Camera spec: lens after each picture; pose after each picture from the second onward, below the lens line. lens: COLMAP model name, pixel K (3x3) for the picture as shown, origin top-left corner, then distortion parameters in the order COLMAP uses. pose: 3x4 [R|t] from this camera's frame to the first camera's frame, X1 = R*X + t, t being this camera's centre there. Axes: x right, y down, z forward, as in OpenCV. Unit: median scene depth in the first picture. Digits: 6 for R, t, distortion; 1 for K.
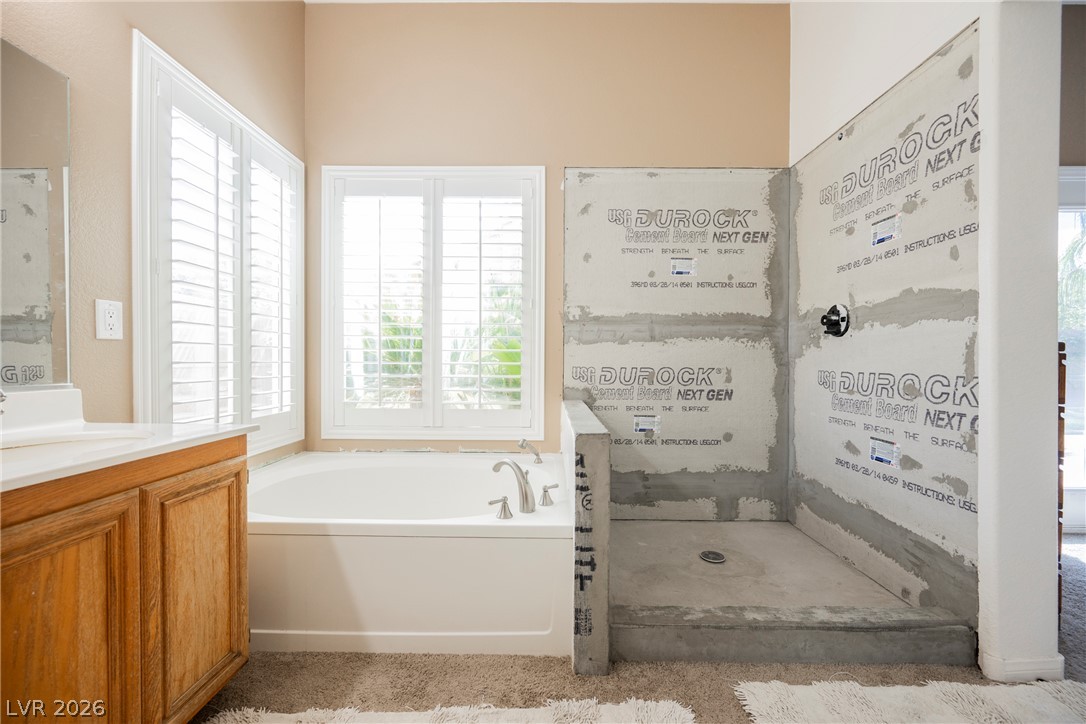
lens RADIAL K [[424.9, 0, 547.1], [0, 424.9, 364.4], [0, 0, 1]] dist [-0.003546, 0.000070]
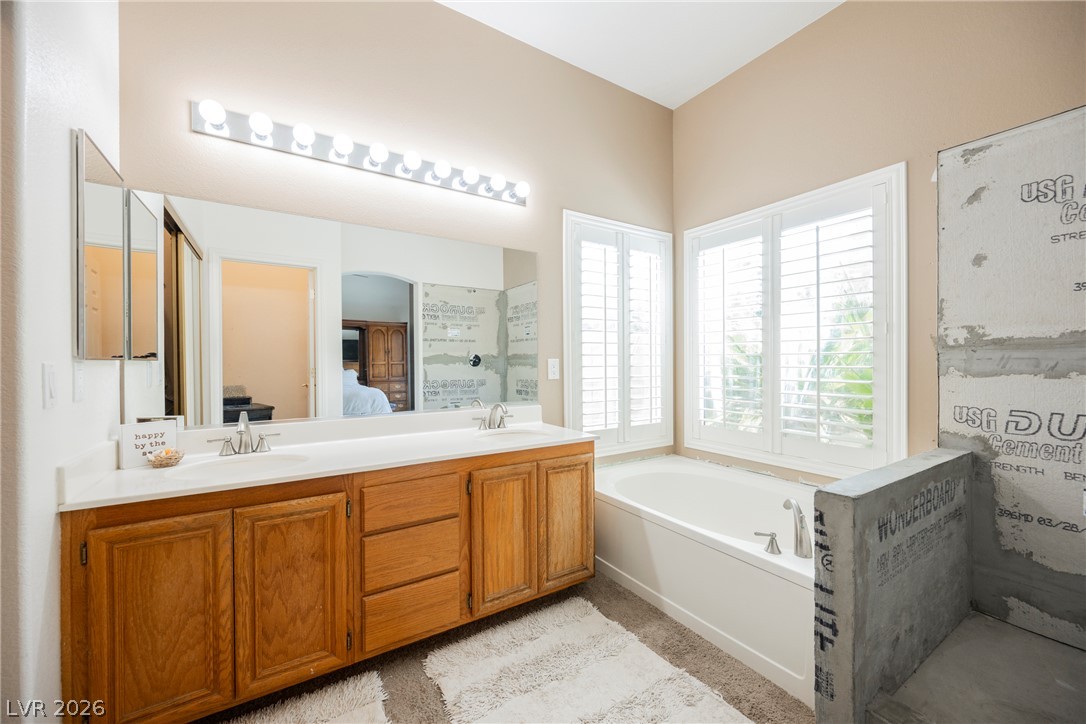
lens RADIAL K [[424.9, 0, 541.5], [0, 424.9, 362.5], [0, 0, 1]] dist [-0.003546, 0.000070]
pose [[0.539337, -0.003414, -0.842083, 0.527363], [0.000570, 0.999993, -0.003689, -0.122981], [0.842090, 0.001509, 0.539336, -0.073690]]
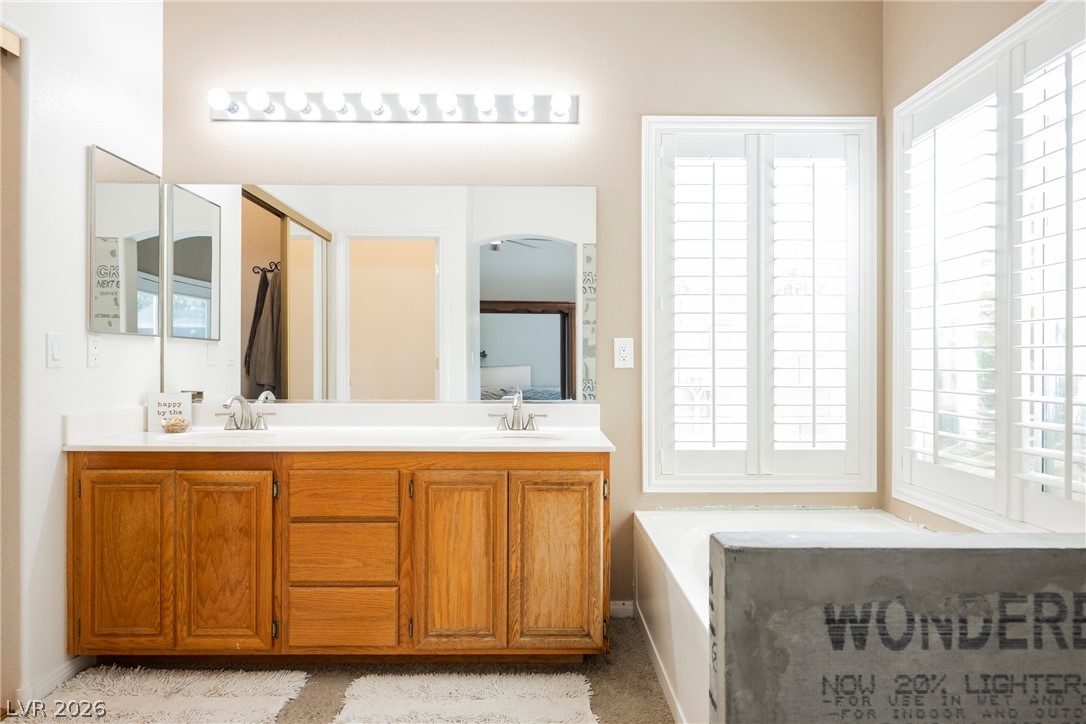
lens RADIAL K [[642.3, 0, 544.1], [0, 642.3, 362.2], [0, 0, 1]] dist [-0.007006, 0.003166]
pose [[0.008482, -0.005429, -0.999949, 0.902675], [-0.010473, 0.999930, -0.005518, -0.061440], [0.999909, 0.010519, 0.008425, 0.713155]]
